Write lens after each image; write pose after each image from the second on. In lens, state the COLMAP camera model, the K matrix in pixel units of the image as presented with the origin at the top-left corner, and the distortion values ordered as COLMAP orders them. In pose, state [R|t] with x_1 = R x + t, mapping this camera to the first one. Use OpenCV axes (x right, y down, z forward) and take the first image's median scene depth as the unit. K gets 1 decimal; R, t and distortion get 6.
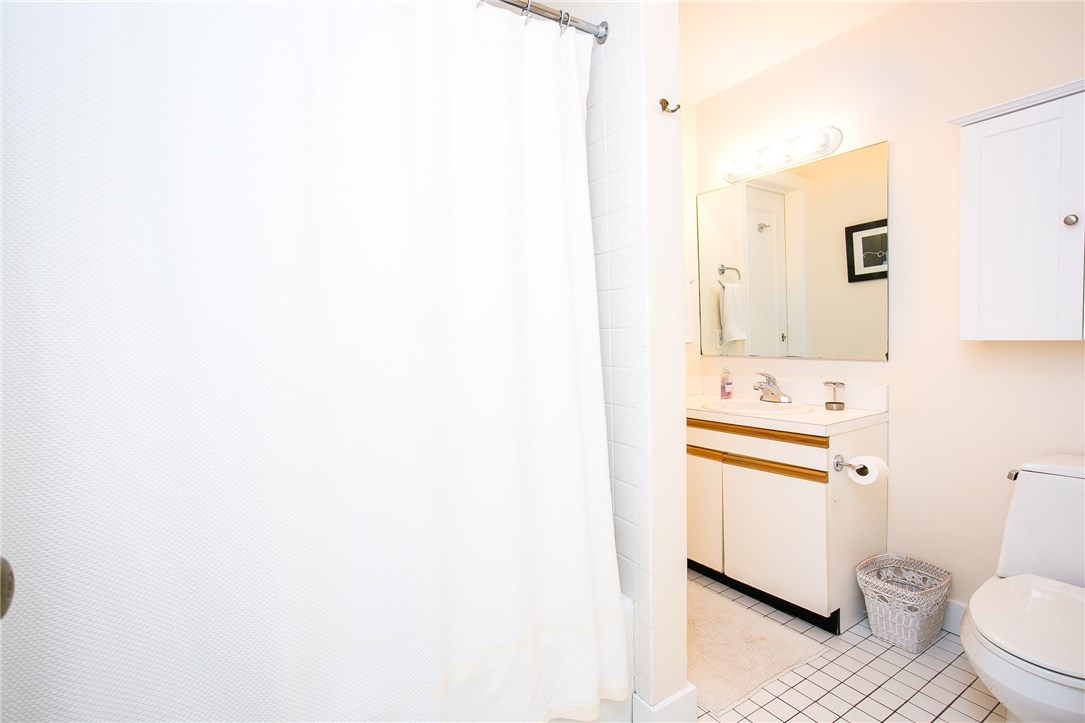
lens RADIAL K [[538.6, 0, 537.0], [0, 538.6, 358.6], [0, 0, 1]] dist [-0.043879, 0.027331]
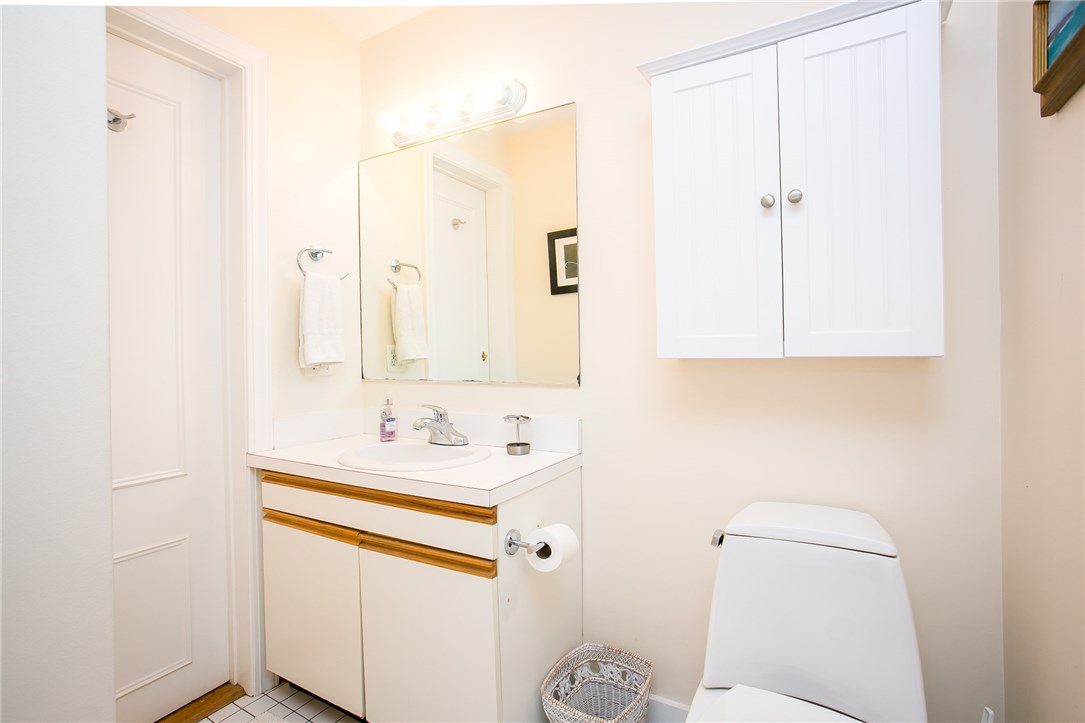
lens RADIAL K [[538.6, 0, 536.0], [0, 538.6, 361.3], [0, 0, 1]] dist [-0.043879, 0.027331]
pose [[0.896039, 0.001292, 0.443974, 0.243831], [0.013368, 0.999464, -0.029889, -0.008062], [-0.443774, 0.032717, 0.895541, 0.312350]]
